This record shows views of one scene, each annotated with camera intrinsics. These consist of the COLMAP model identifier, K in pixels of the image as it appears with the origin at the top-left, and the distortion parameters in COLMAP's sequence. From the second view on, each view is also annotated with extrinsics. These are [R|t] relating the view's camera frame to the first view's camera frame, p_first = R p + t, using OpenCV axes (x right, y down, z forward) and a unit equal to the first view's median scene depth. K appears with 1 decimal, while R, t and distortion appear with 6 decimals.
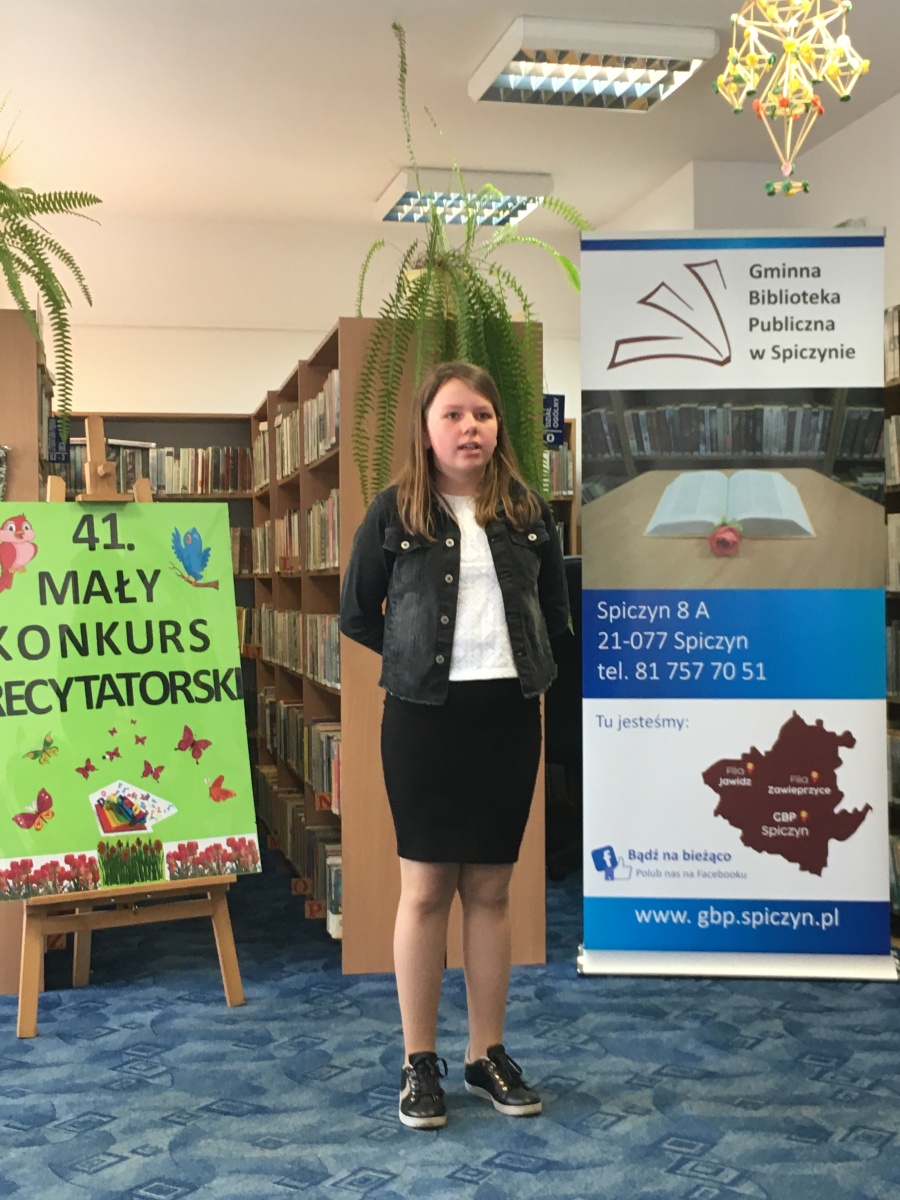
lens RADIAL K [[1685.7, 0, 465.8], [0, 1685.7, 598.3], [0, 0, 1]] dist [0.031672, 0.073967]
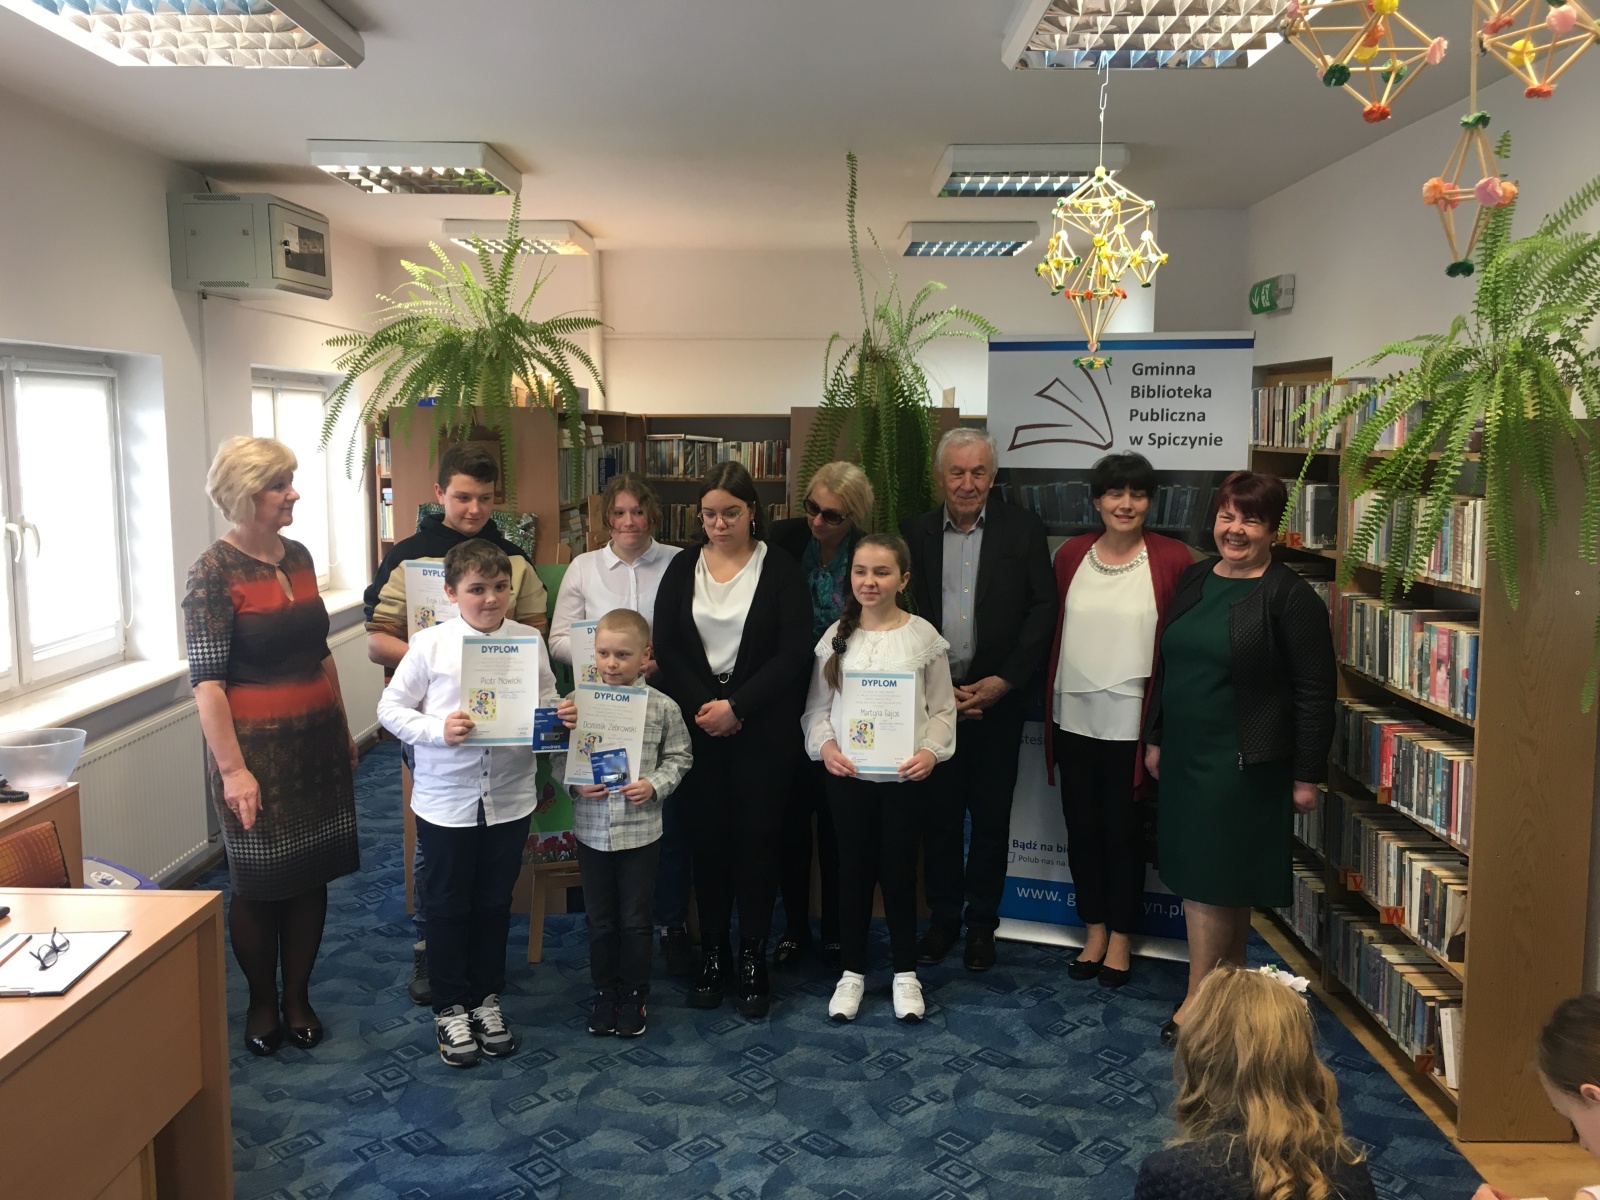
lens RADIAL K [[1371.4, 0, 793.8], [0, 1371.4, 598.2], [0, 0, 1]] dist [0.054059, -0.060891]
pose [[0.973636, 0.039285, -0.224699, 0.171237], [-0.012717, 0.992874, 0.118485, -0.156074], [0.227753, -0.112504, 0.967198, 0.002794]]
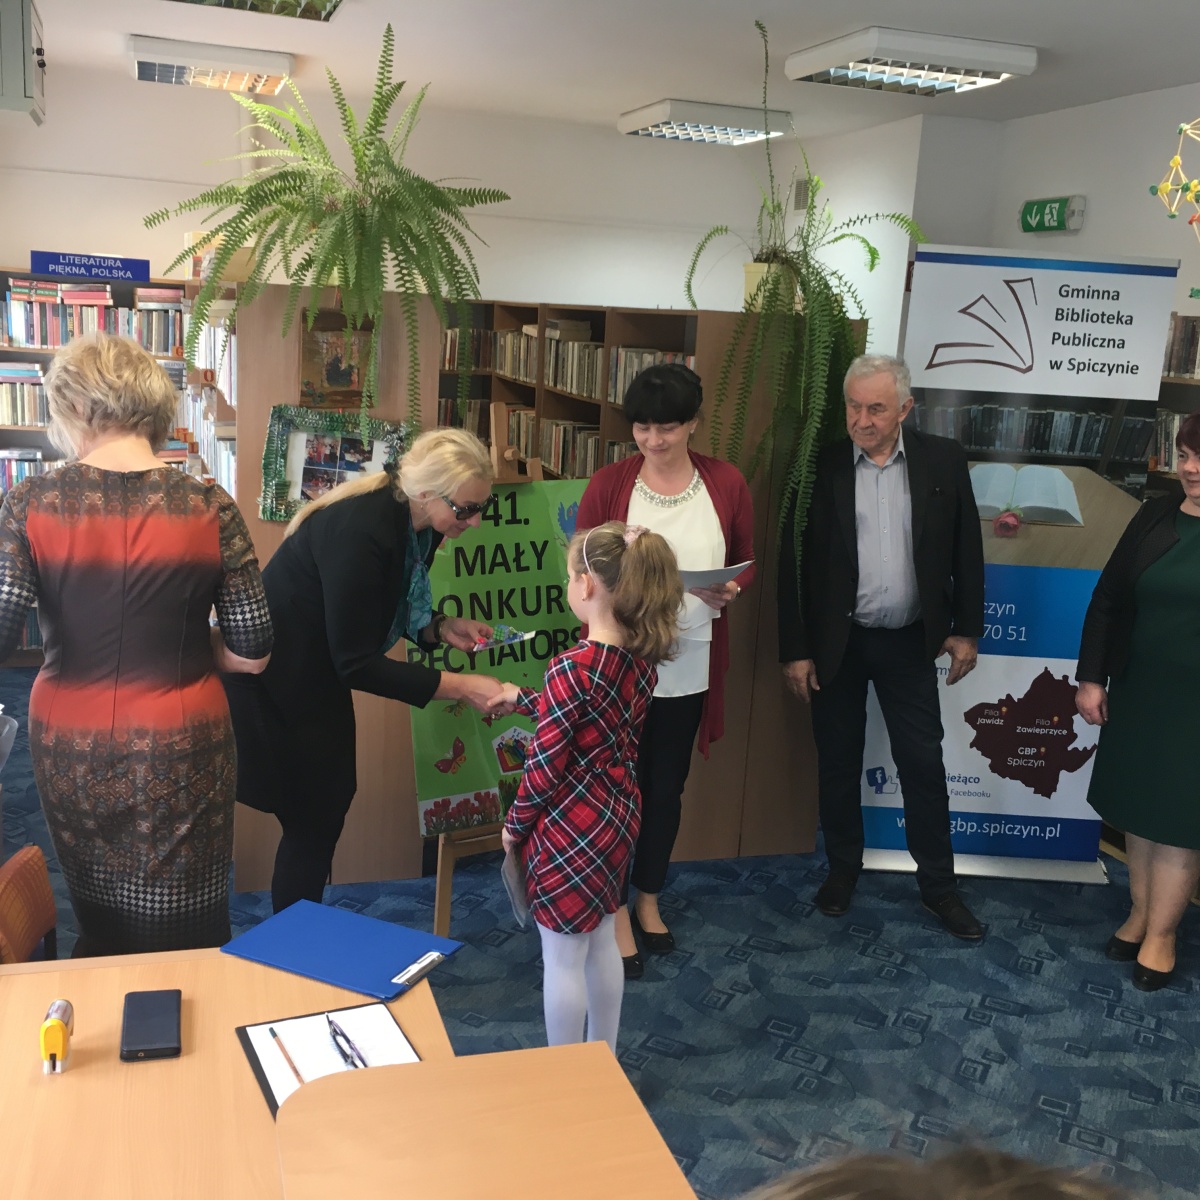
lens RADIAL K [[1373.7, 0, 597.5], [0, 1373.7, 595.9], [0, 0, 1]] dist [0.063192, -0.076429]
pose [[0.993108, 0.045598, 0.107973, -0.247343], [-0.065944, 0.978958, 0.193111, -0.162388], [-0.096896, -0.198900, 0.975218, 0.083984]]
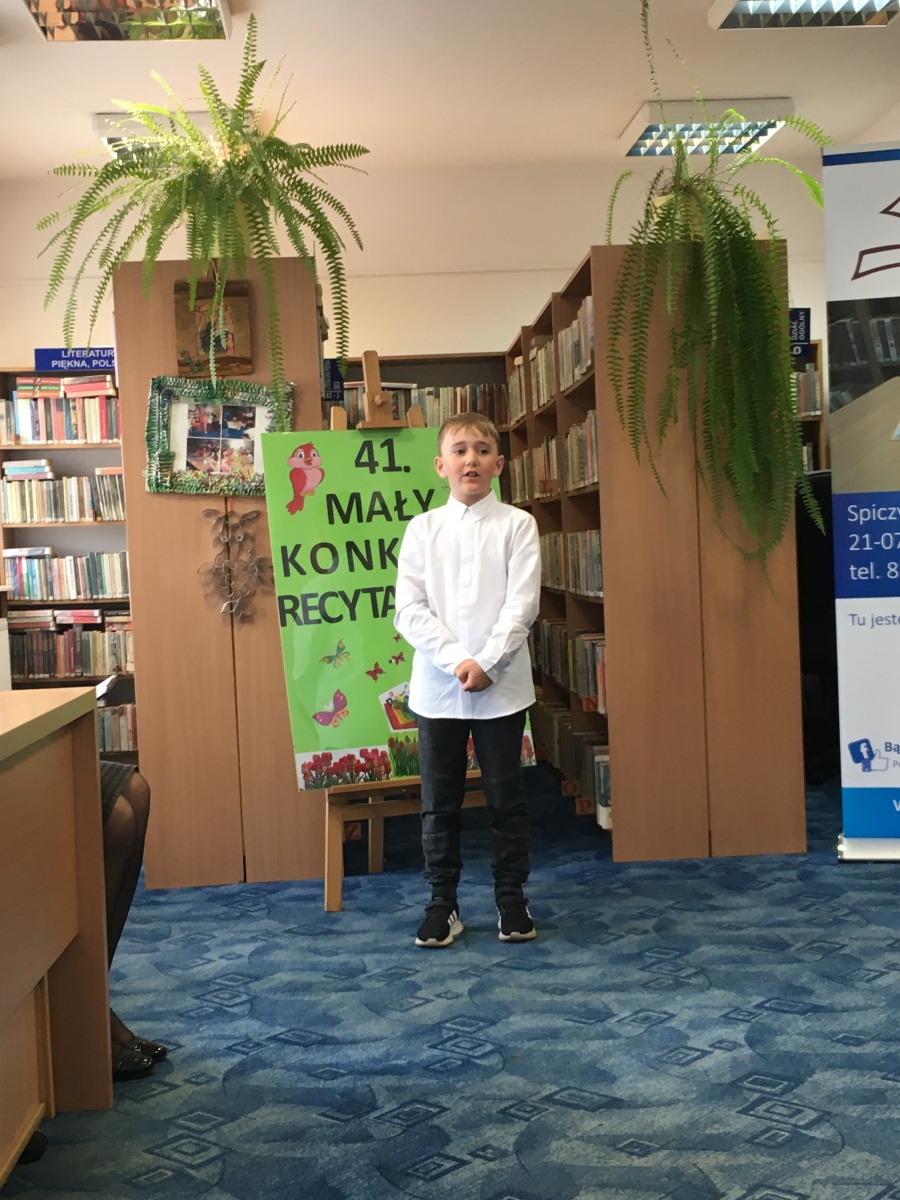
lens RADIAL K [[1685.7, 0, 465.8], [0, 1685.7, 598.3], [0, 0, 1]] dist [0.031672, 0.073967]
pose [[0.988699, -0.030329, -0.146812, -0.003848], [0.034593, 0.999048, 0.026578, 0.025143], [0.145866, -0.031357, 0.988807, -0.071271]]
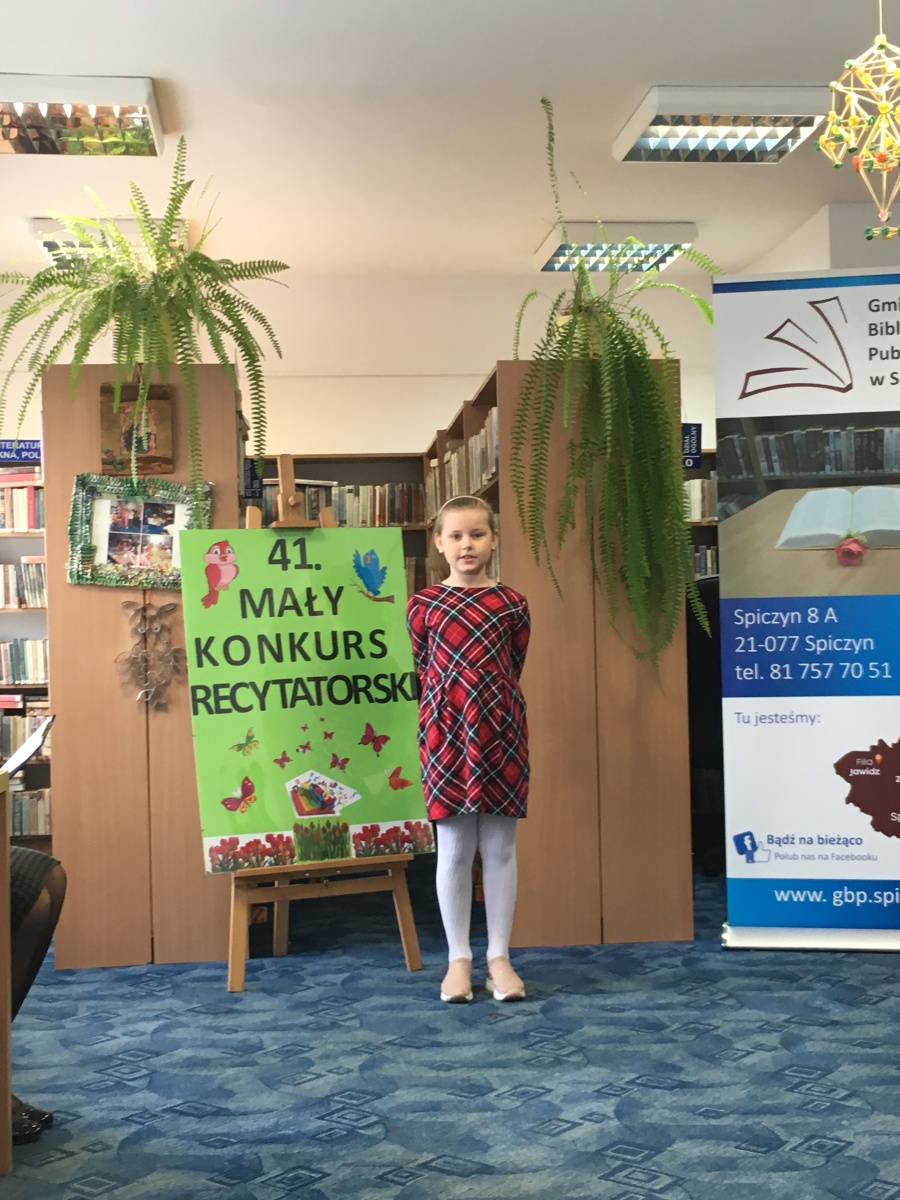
lens RADIAL K [[1685.7, 0, 465.8], [0, 1685.7, 598.3], [0, 0, 1]] dist [0.031672, 0.073967]
pose [[0.994278, -0.018254, -0.105254, 0.021170], [0.015729, 0.999570, -0.024761, 0.020632], [0.105661, 0.022964, 0.994137, -0.125065]]
